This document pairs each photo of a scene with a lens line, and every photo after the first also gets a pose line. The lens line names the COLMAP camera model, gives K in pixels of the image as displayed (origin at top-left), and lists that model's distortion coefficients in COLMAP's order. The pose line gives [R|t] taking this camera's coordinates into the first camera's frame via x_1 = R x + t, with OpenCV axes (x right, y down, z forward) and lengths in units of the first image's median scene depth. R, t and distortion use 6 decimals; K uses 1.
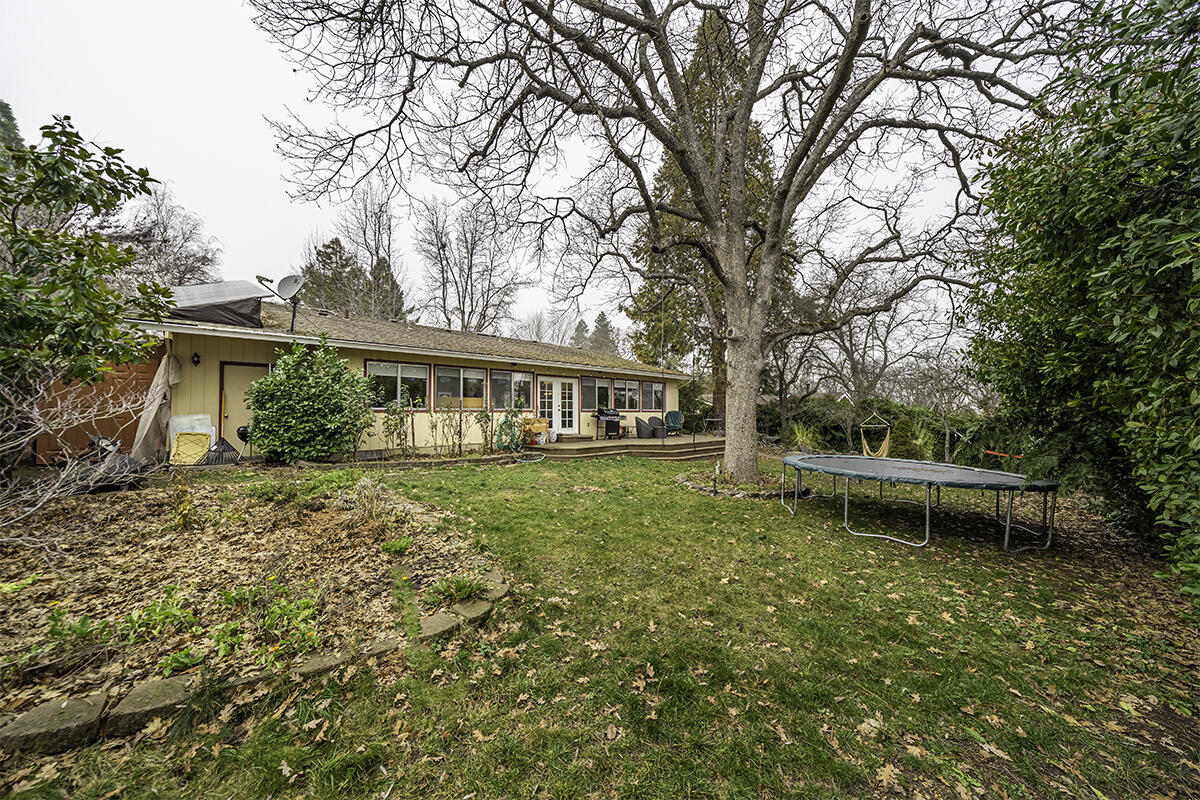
lens RADIAL K [[416.9, 0, 604.3], [0, 416.9, 402.2], [0, 0, 1]] dist [-0.000384, -0.000041]
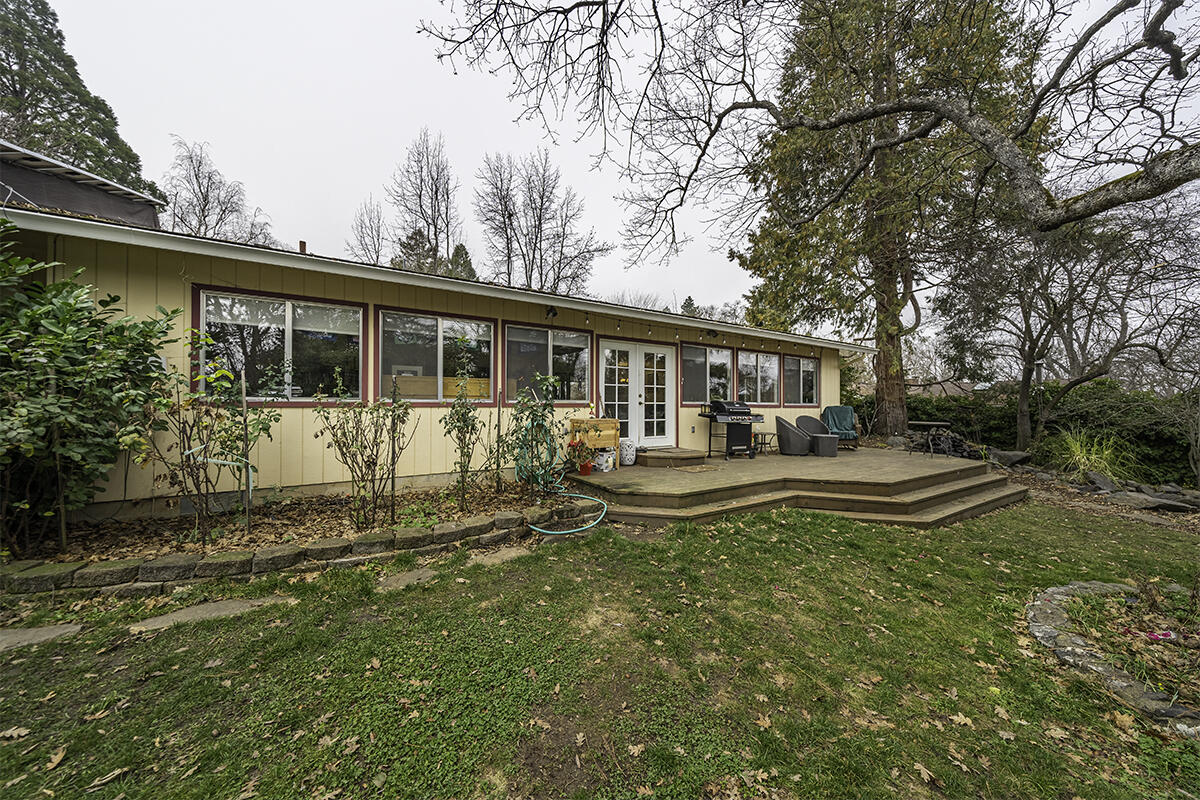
lens RADIAL K [[416.9, 0, 604.3], [0, 416.9, 402.2], [0, 0, 1]] dist [-0.000384, -0.000041]
pose [[0.980621, 0.005402, -0.195839, -0.046686], [-0.002082, 0.999851, 0.017154, 0.007794], [0.195902, -0.016414, 0.980486, 0.442818]]
